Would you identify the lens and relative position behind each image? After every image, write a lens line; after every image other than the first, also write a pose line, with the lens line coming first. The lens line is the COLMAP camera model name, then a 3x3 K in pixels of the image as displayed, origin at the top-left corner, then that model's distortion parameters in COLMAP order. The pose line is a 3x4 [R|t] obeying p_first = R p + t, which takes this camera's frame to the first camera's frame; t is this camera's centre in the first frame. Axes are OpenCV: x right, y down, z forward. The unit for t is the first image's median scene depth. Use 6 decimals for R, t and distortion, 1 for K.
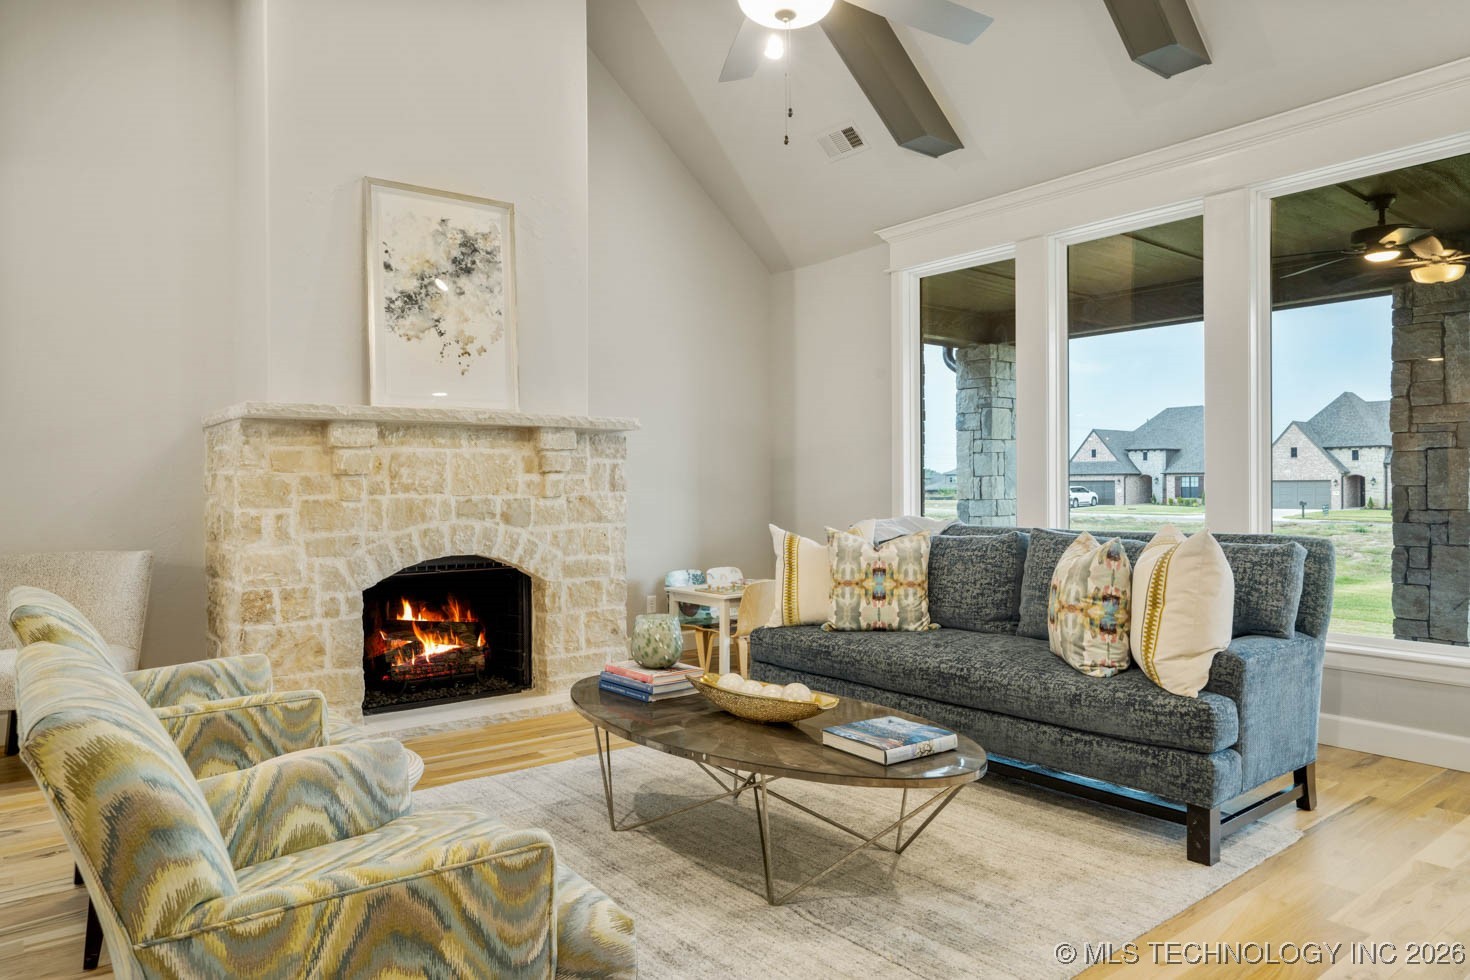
lens RADIAL K [[956.1, 0, 760.3], [0, 956.1, 486.5], [0, 0, 1]] dist [-0.006096, -0.000043]
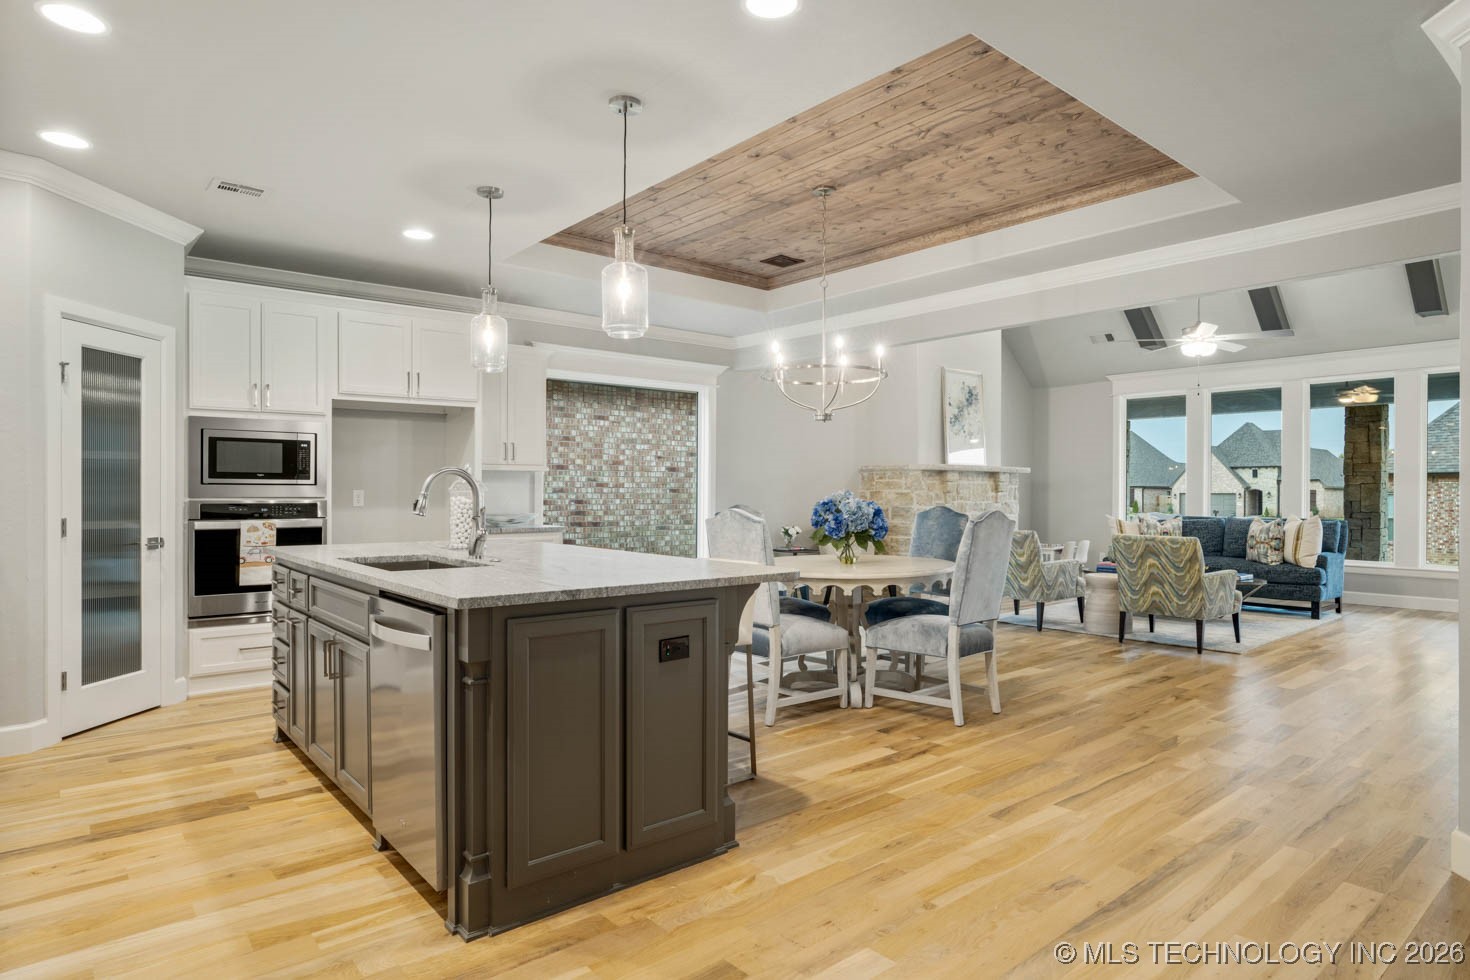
lens RADIAL K [[843.3, 0, 754.5], [0, 843.3, 492.6], [0, 0, 1]] dist [-0.060425, 0.038457]
pose [[0.999615, 0.011122, 0.025422, -0.875157], [-0.011116, 0.999938, -0.000371, -0.005134], [-0.025424, 0.000088, 0.999677, -1.009844]]
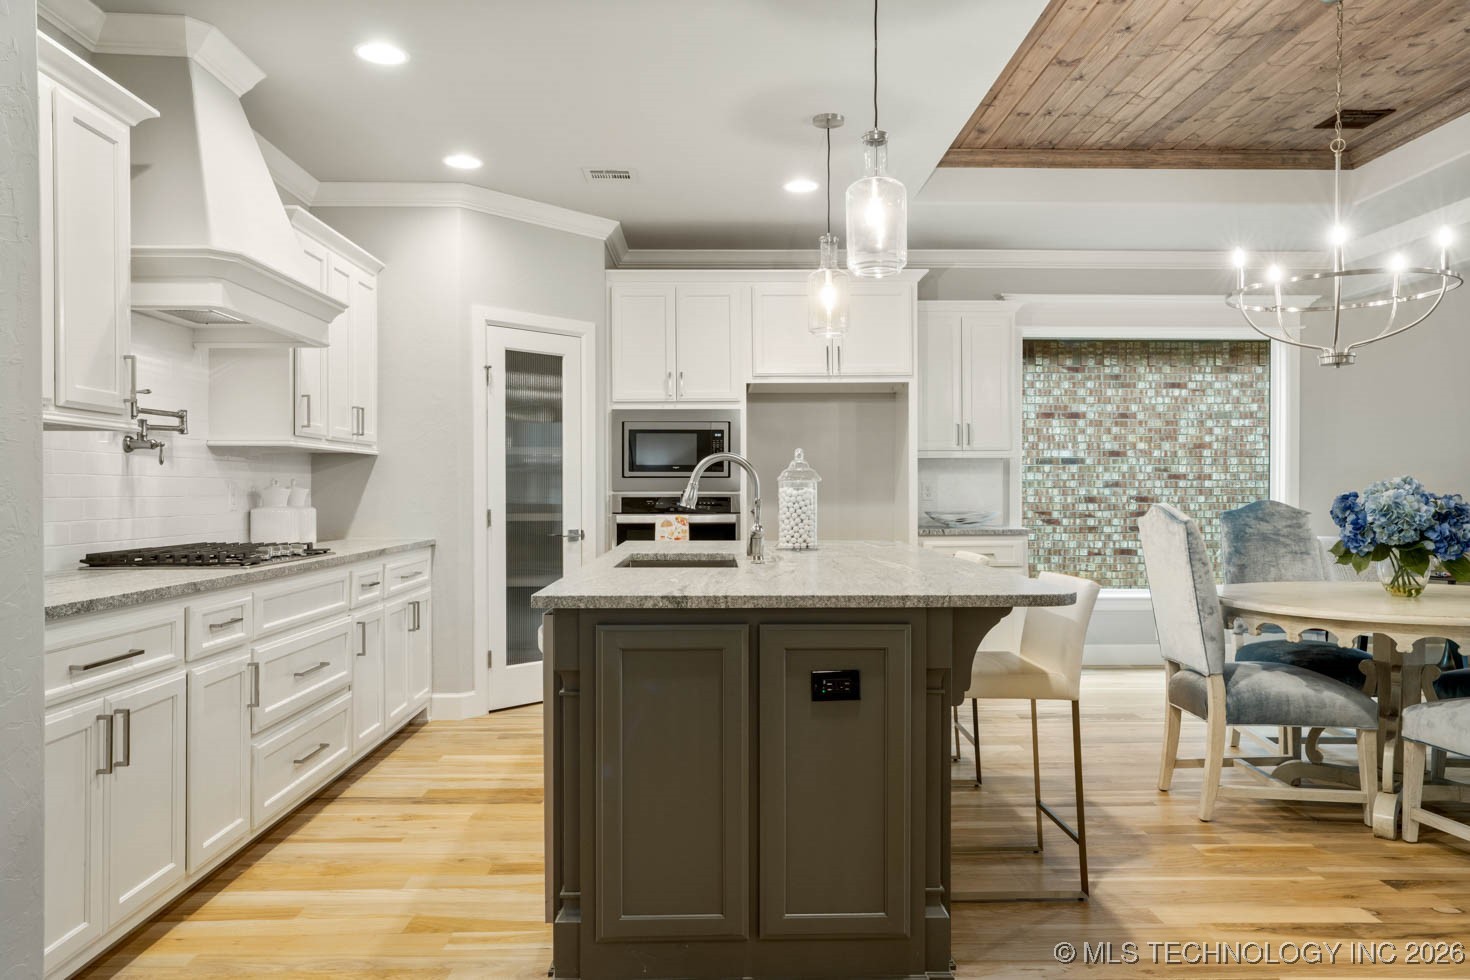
lens RADIAL K [[1036.2, 0, 737.4], [0, 1036.2, 493.1], [0, 0, 1]] dist [-0.010125, 0.024710]
pose [[0.785423, 0.009851, -0.618880, -0.634988], [-0.006077, 0.999948, 0.008204, -0.000649], [0.618929, -0.002683, 0.785442, -0.885486]]
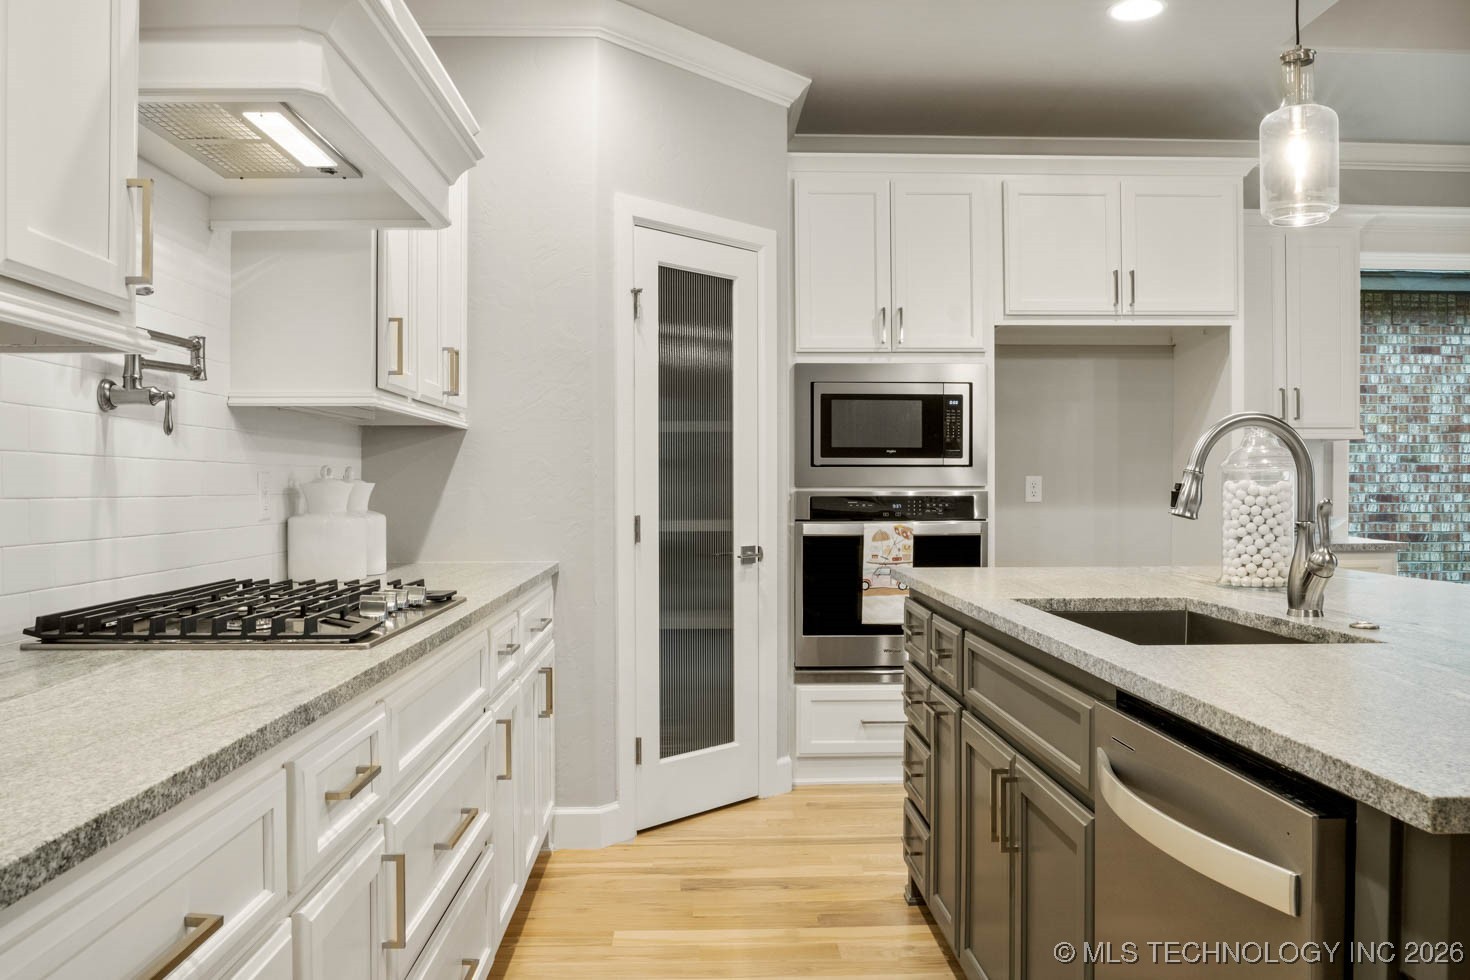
lens RADIAL K [[1173.2, 0, 735.0], [0, 1173.2, 490.0], [0, 0, 1]] dist [-0.049926, 0.006002]
pose [[0.793636, 0.009800, -0.608314, -1.000123], [-0.006282, 0.999949, 0.007913, 0.003568], [0.608360, -0.002458, 0.793657, -0.768422]]
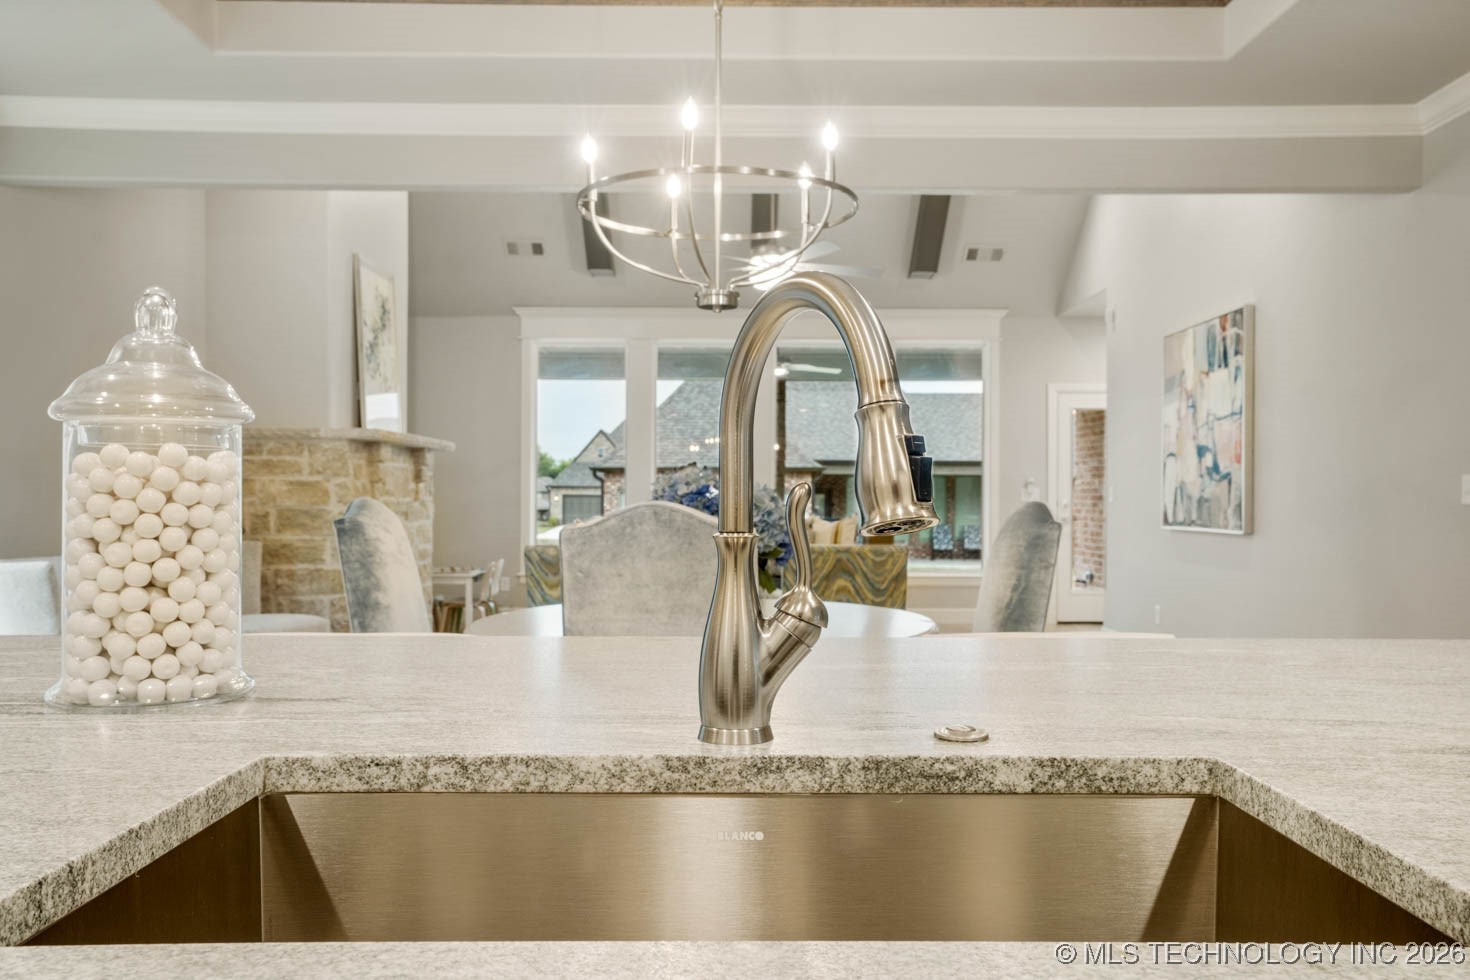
lens RADIAL K [[1190.1, 0, 735.0], [0, 1190.1, 490.0], [0, 0, 1]] dist [-0.000947, -0.000166]
pose [[0.633237, 0.013976, 0.773832, -1.261844], [-0.008285, 0.999902, -0.011279, 0.012702], [-0.773914, 0.000732, 0.633291, -0.407839]]
